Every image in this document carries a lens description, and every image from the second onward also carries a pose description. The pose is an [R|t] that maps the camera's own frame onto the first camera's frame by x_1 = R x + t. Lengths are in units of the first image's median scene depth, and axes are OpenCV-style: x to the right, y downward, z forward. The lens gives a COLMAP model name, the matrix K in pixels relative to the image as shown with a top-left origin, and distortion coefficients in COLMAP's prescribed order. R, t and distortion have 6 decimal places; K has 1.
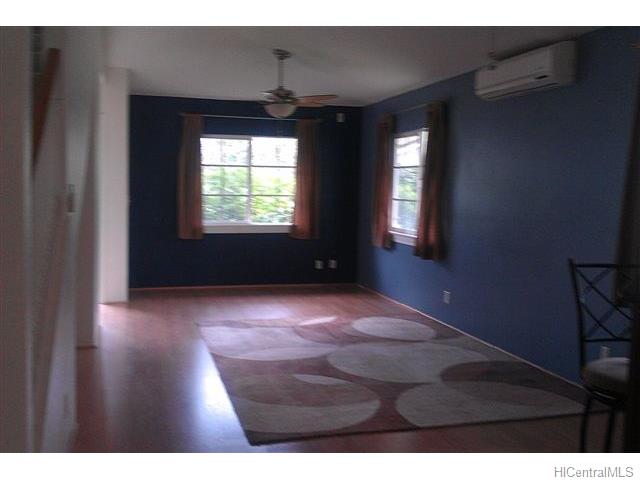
lens RADIAL K [[673.0, 0, 318.4], [0, 673.0, 240.2], [0, 0, 1]] dist [0.091595, 0.000000]
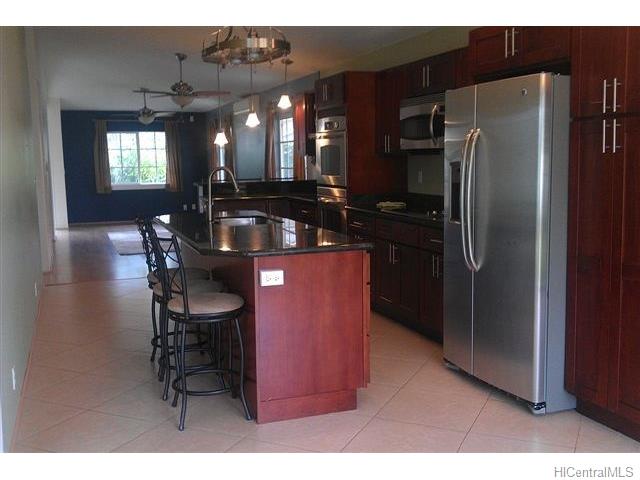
lens RADIAL K [[673.0, 0, 321.7], [0, 673.0, 239.0], [0, 0, 1]] dist [0.091595, 0.000000]
pose [[0.996525, -0.040669, 0.072687, 0.224382], [0.037566, 0.998344, 0.043567, 0.057651], [-0.074339, -0.040685, 0.996403, -0.735865]]
